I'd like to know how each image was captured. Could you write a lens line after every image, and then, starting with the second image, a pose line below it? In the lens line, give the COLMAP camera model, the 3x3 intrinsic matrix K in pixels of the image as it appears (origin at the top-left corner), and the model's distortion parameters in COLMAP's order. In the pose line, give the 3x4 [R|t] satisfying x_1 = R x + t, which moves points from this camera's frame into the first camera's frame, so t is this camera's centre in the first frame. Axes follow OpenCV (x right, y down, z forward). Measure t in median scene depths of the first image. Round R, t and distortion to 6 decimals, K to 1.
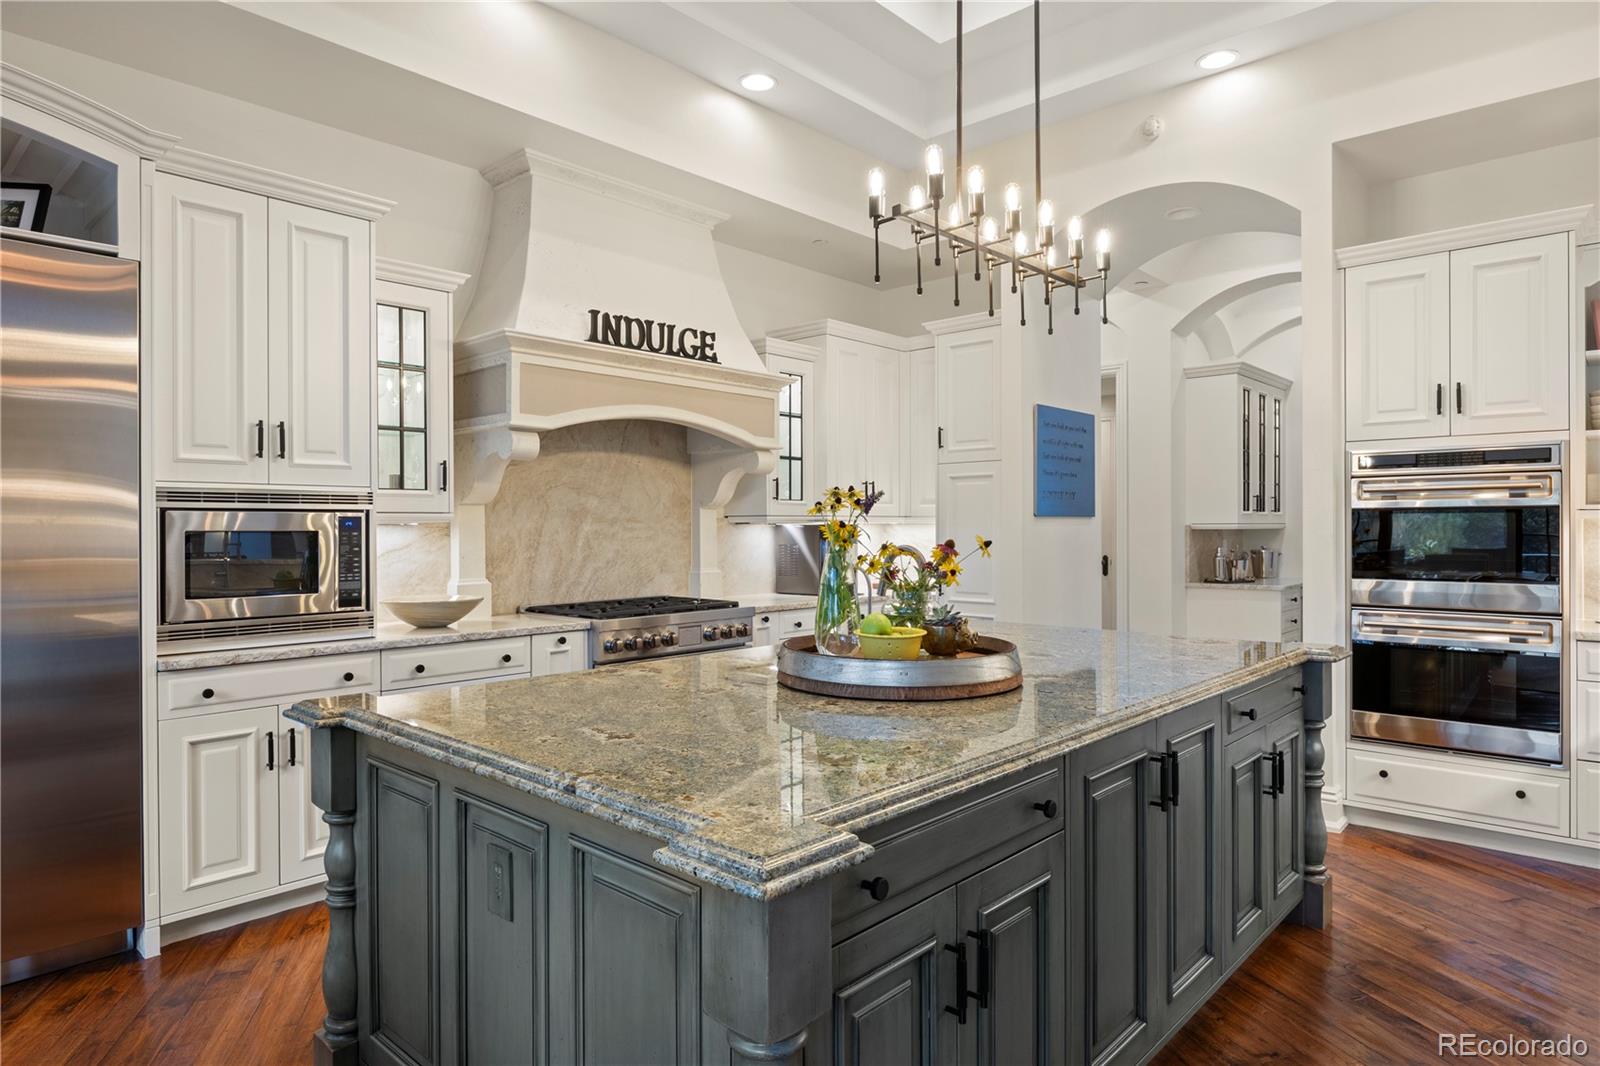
lens RADIAL K [[898.3, 0, 802.7], [0, 898.3, 533.0], [0, 0, 1]] dist [-0.005141, 0.002425]
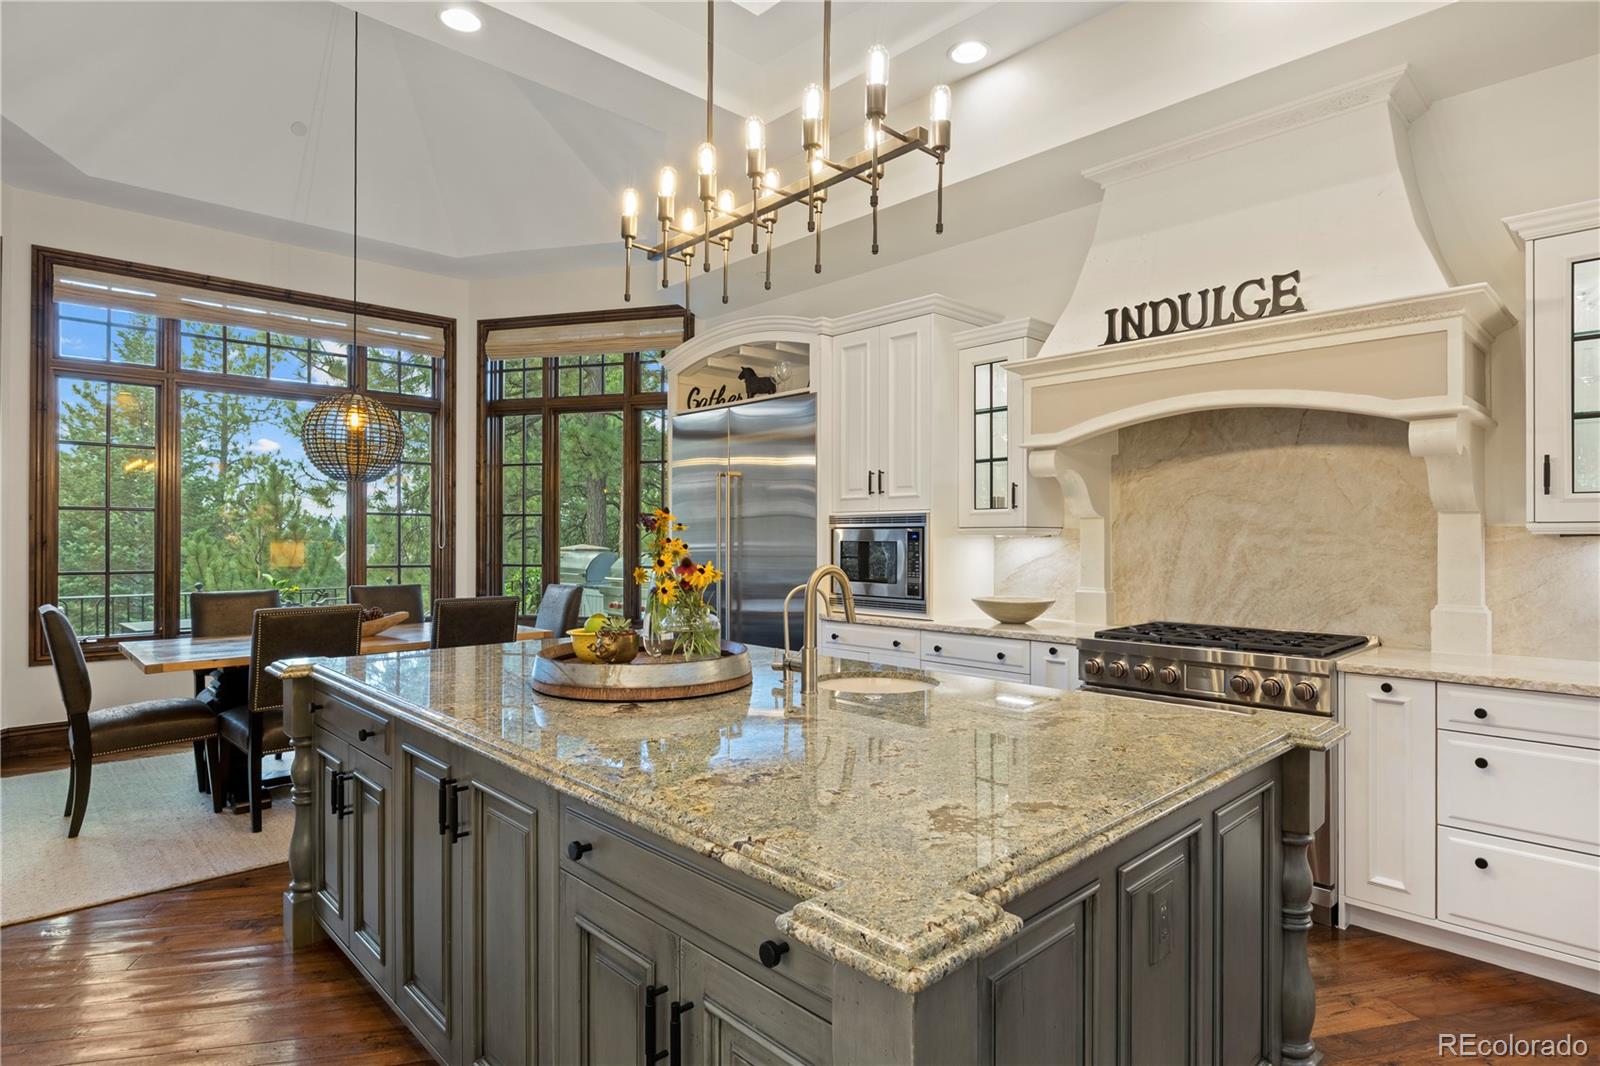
lens RADIAL K [[824.0, 0, 803.9], [0, 824.0, 534.0], [0, 0, 1]] dist [0.008477, 0.001110]
pose [[-0.028009, -0.000227, -0.999608, 0.589973], [-0.006845, 0.999977, -0.000036, -0.009811], [0.999584, 0.006842, -0.028010, 0.644640]]
